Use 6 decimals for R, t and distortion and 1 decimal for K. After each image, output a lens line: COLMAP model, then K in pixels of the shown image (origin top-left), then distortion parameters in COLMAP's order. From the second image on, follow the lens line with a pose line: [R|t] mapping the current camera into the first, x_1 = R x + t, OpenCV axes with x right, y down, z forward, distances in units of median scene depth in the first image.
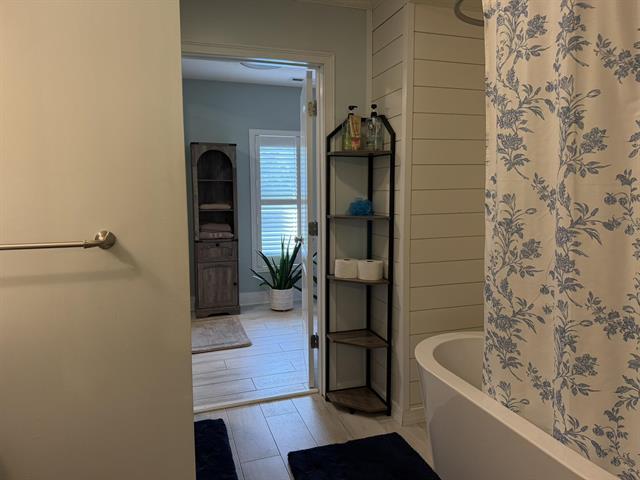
lens RADIAL K [[454.5, 0, 320.0], [0, 454.5, 240.0], [0, 0, 1]] dist [0.099004, -0.136380]
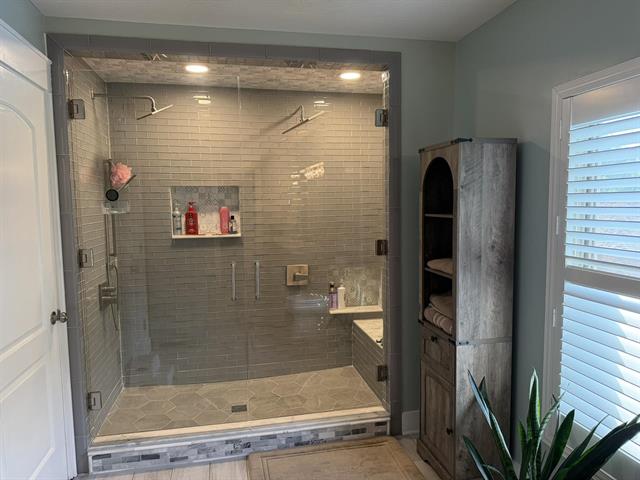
lens RADIAL K [[454.5, 0, 320.0], [0, 454.5, 240.0], [0, 0, 1]] dist [0.099004, -0.136380]
pose [[-0.119588, 0.088189, -0.988899, 0.266898], [-0.090248, 0.990958, 0.099286, -0.130410], [0.988713, 0.101120, -0.110548, 0.845732]]
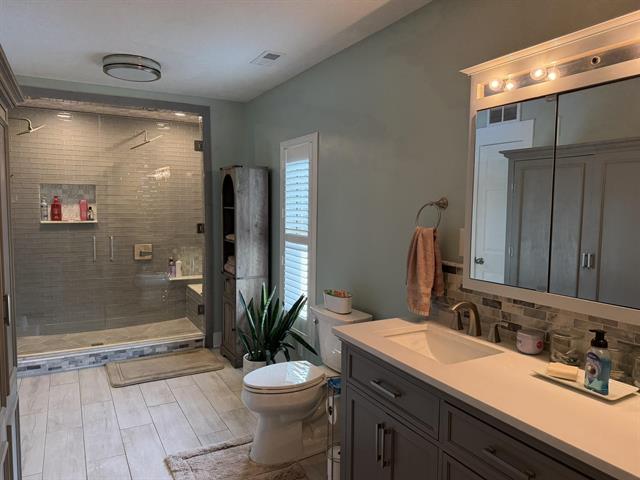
lens RADIAL K [[454.5, 0, 320.0], [0, 454.5, 240.0], [0, 0, 1]] dist [0.099004, -0.136380]
pose [[0.177301, 0.085617, -0.980426, 0.607560], [-0.114206, 0.991268, 0.065910, -0.134654], [0.977508, 0.100284, 0.185531, 0.923662]]
